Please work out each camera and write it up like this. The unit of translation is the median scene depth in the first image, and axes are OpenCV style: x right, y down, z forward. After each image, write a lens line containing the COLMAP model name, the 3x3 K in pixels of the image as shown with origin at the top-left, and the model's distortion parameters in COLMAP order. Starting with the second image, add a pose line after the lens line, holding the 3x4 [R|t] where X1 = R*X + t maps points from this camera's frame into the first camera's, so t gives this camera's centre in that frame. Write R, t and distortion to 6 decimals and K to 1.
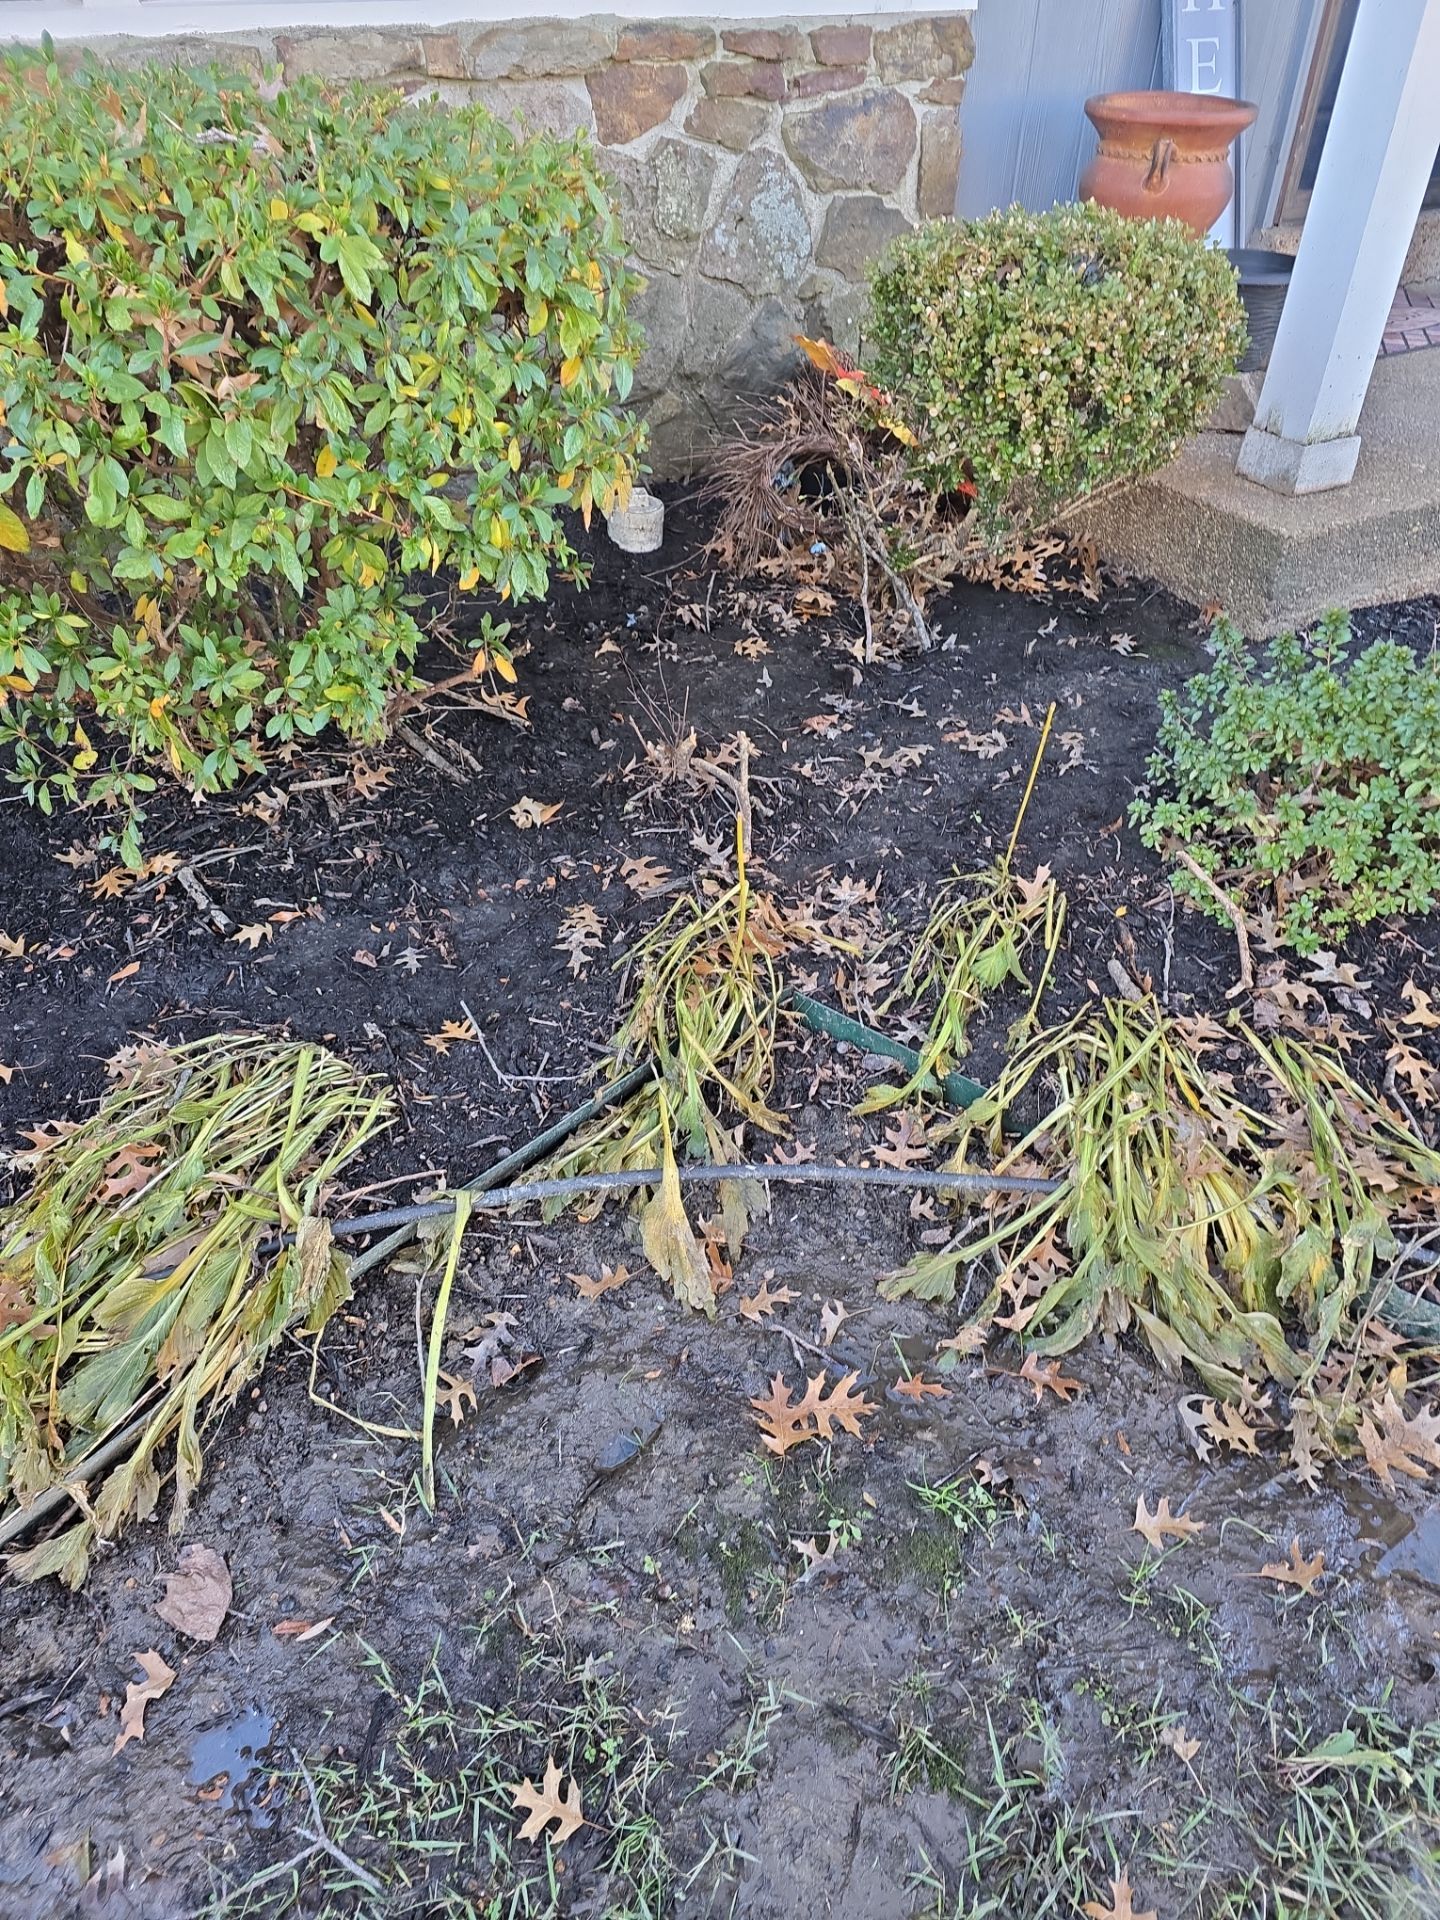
lens RADIAL K [[1272.4, 0, 716.1], [0, 1272.4, 960.2], [0, 0, 1]] dist [0.066313, -0.063619]
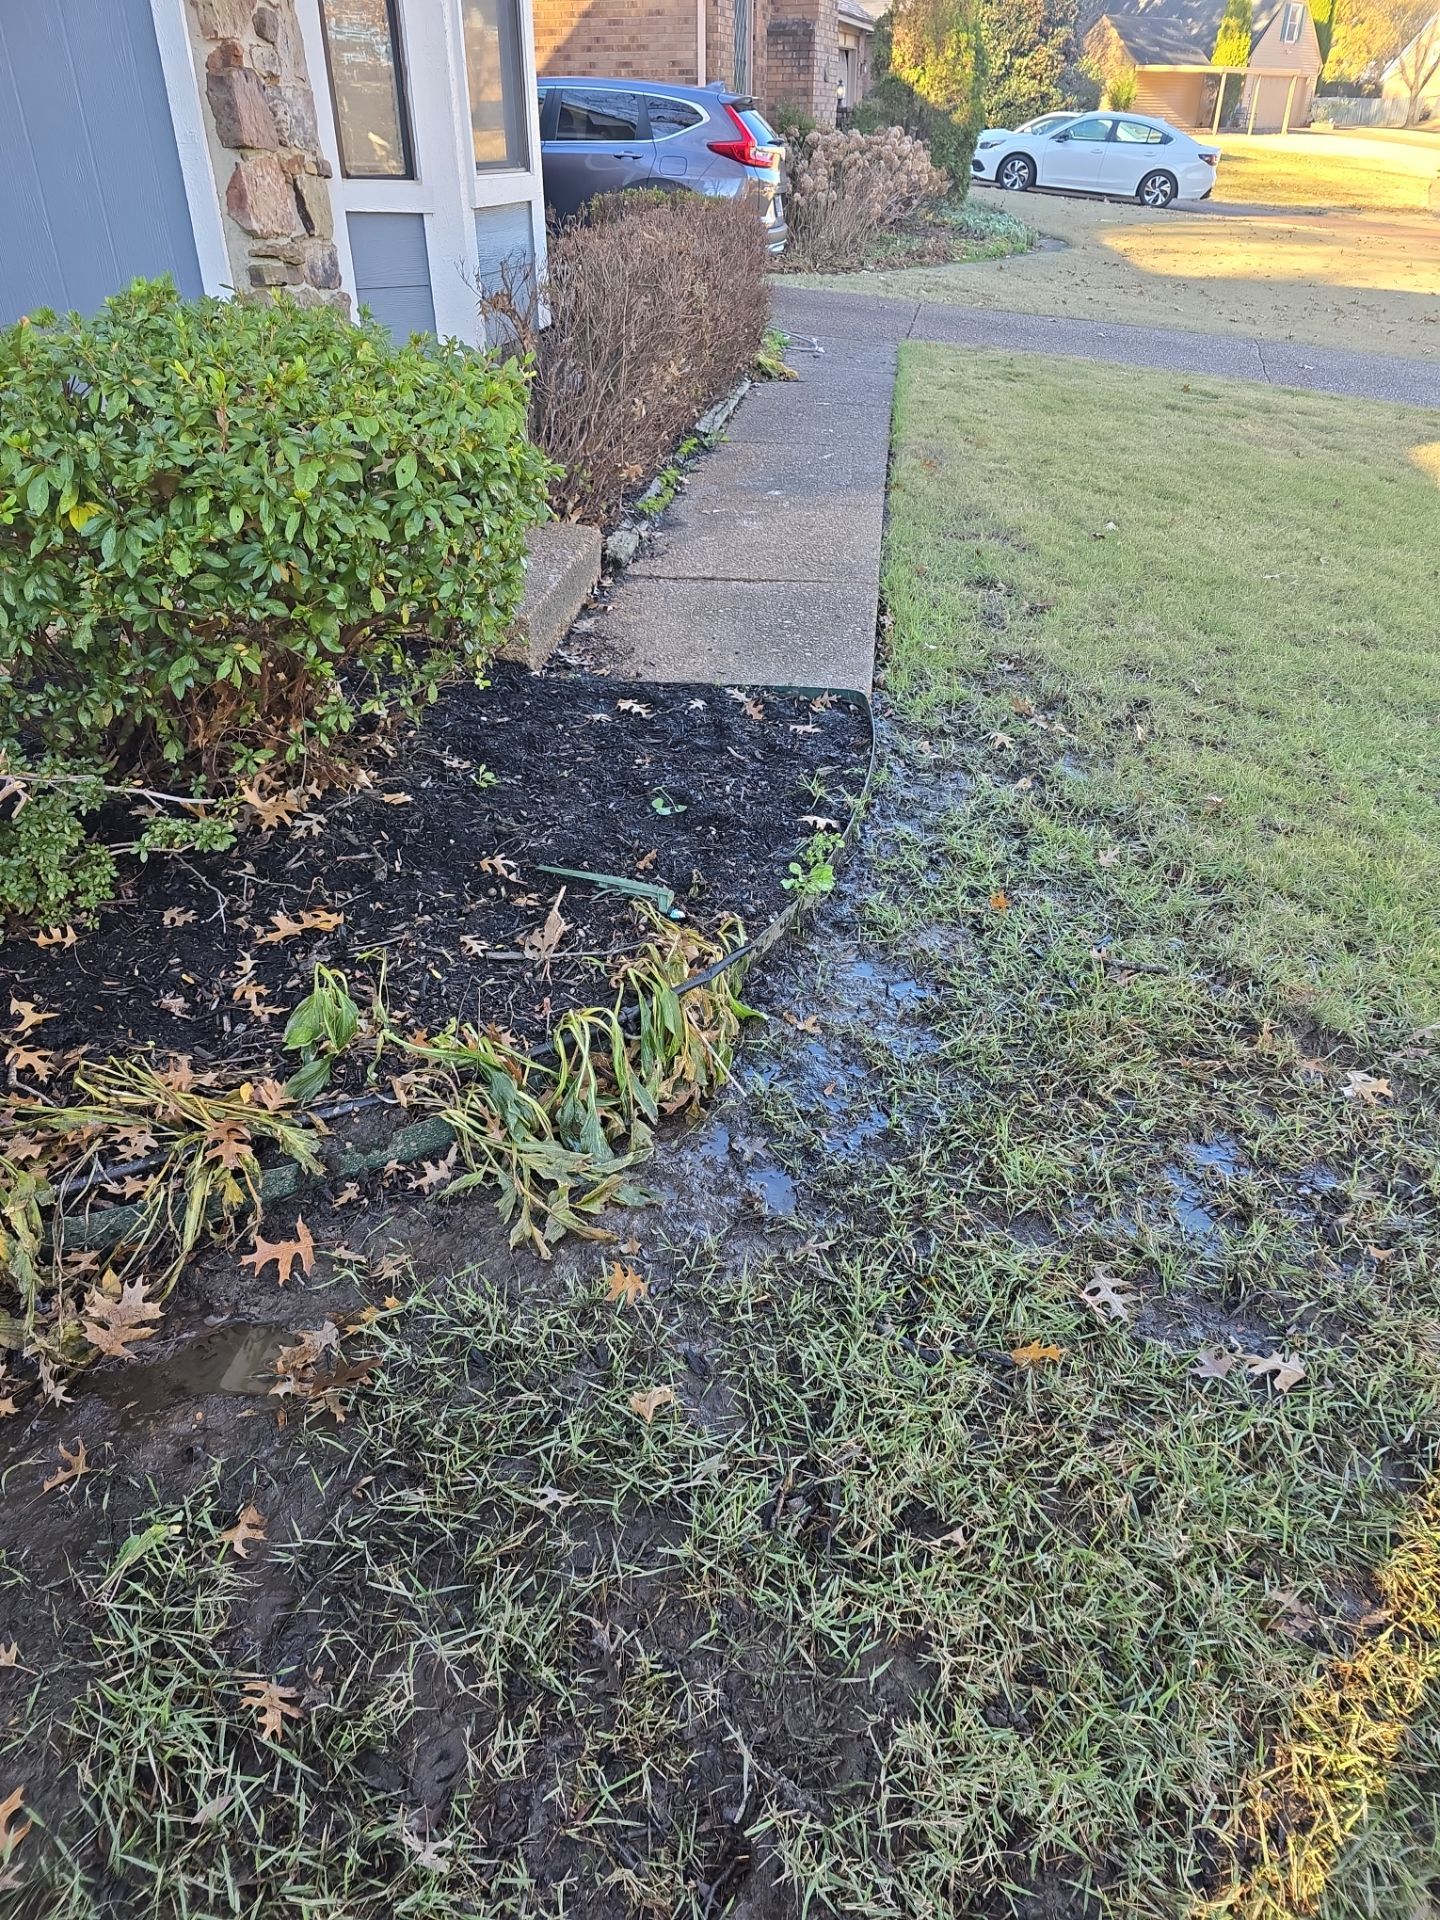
lens RADIAL K [[1283.0, 0, 714.5], [0, 1283.0, 961.2], [0, 0, 1]] dist [0.071368, -0.067564]
pose [[0.597620, -0.436087, 0.672814, 0.143130], [0.513272, 0.852749, 0.096805, 0.187249], [-0.615957, 0.287484, 0.733451, -0.228279]]
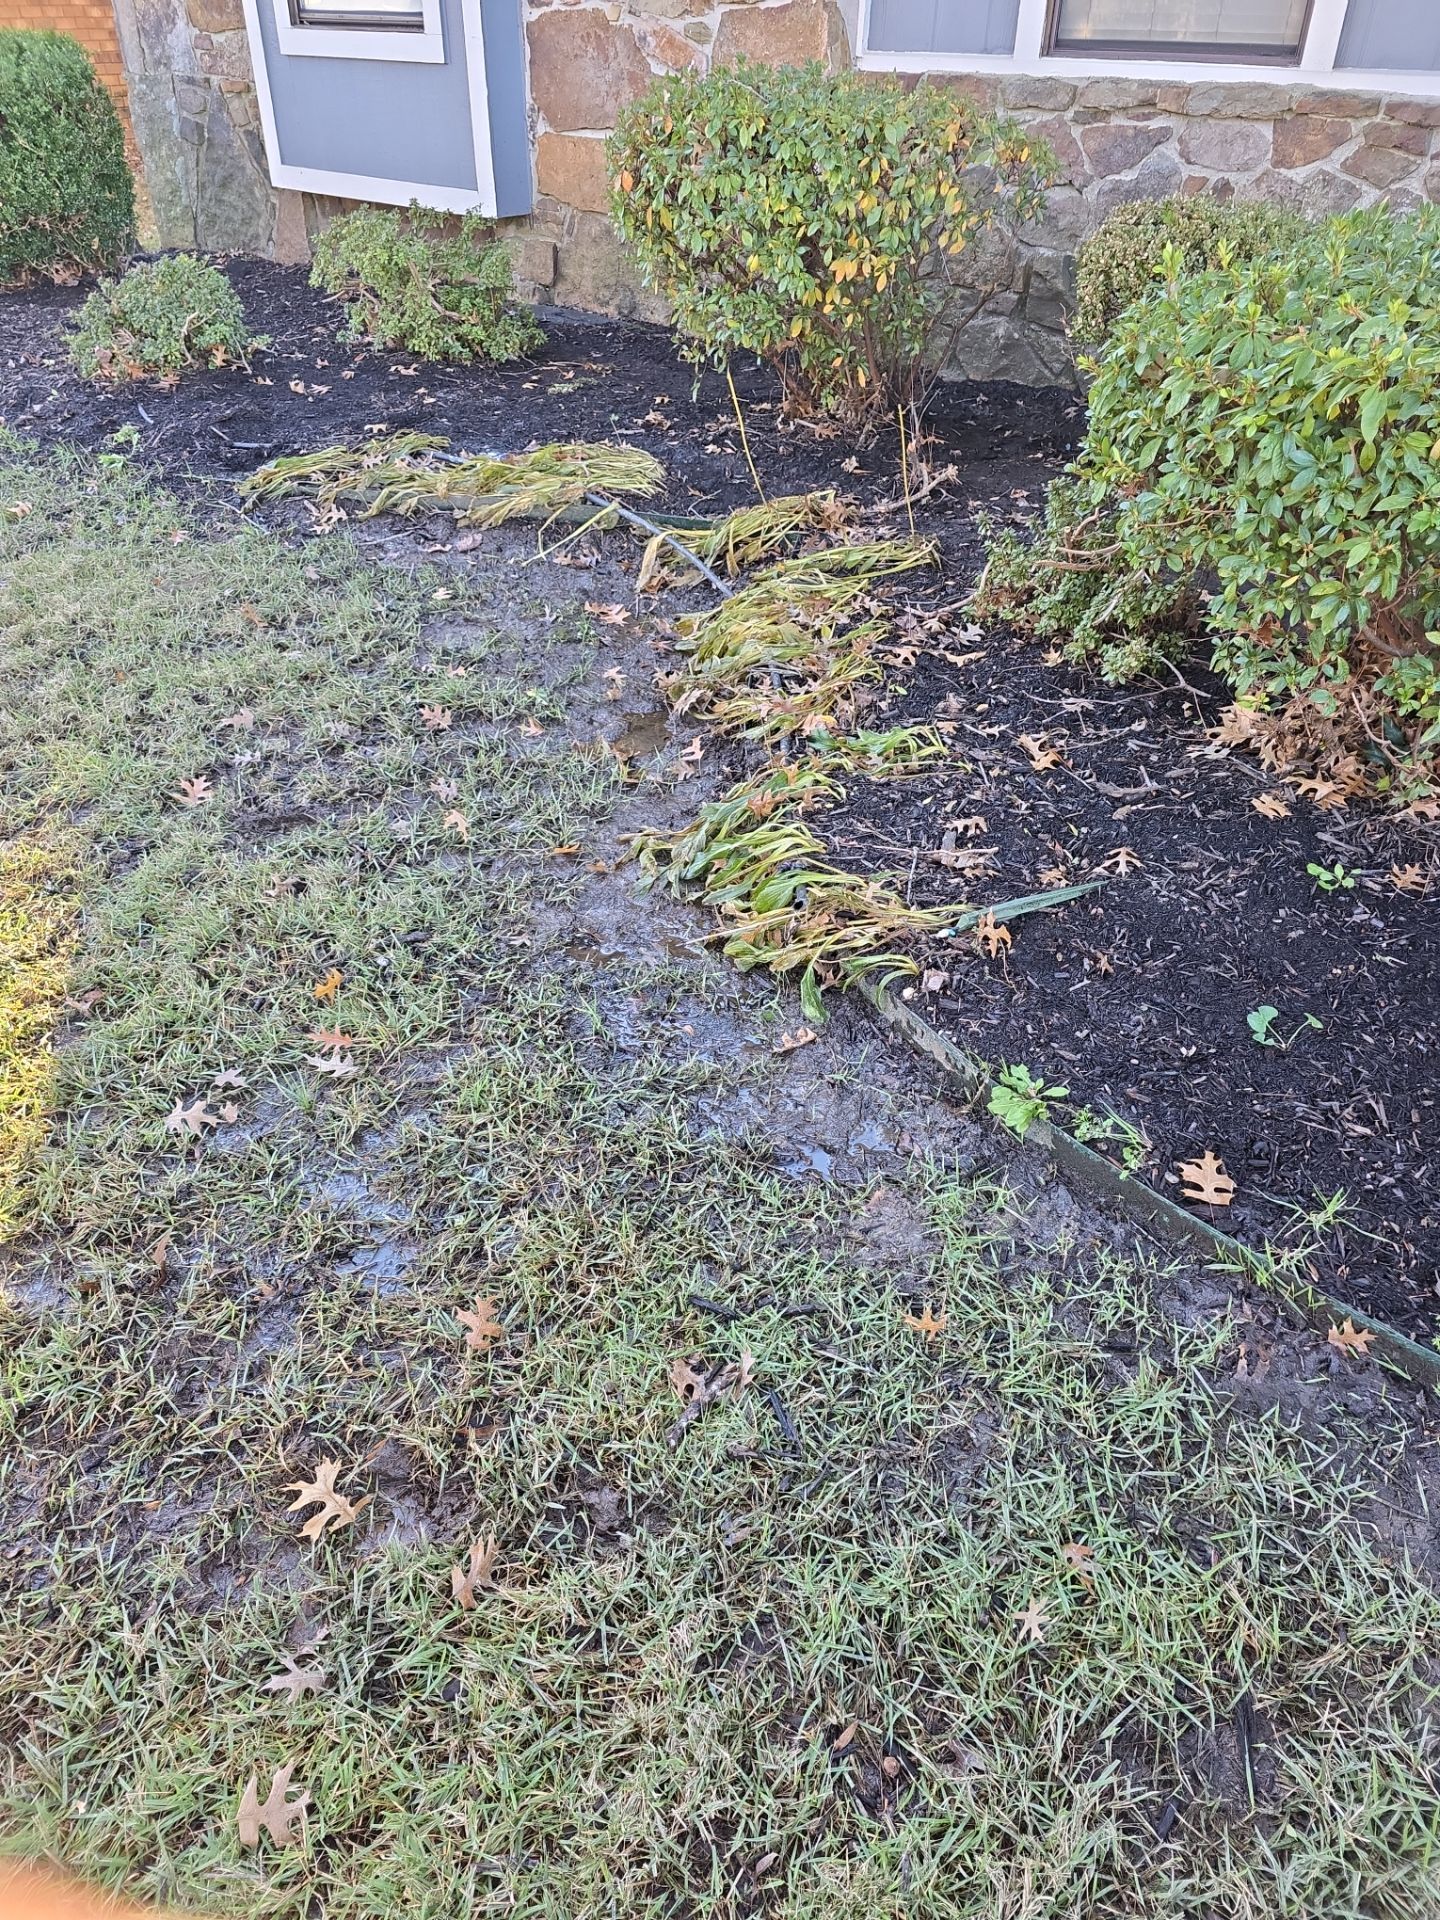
lens RADIAL K [[1272.4, 0, 716.1], [0, 1272.4, 960.2], [0, 0, 1]] dist [0.066313, -0.063619]
pose [[0.406474, 0.540251, -0.736823, 1.717536], [-0.587214, 0.772306, 0.242327, 0.117134], [0.699970, 0.334173, 0.631166, -0.105592]]
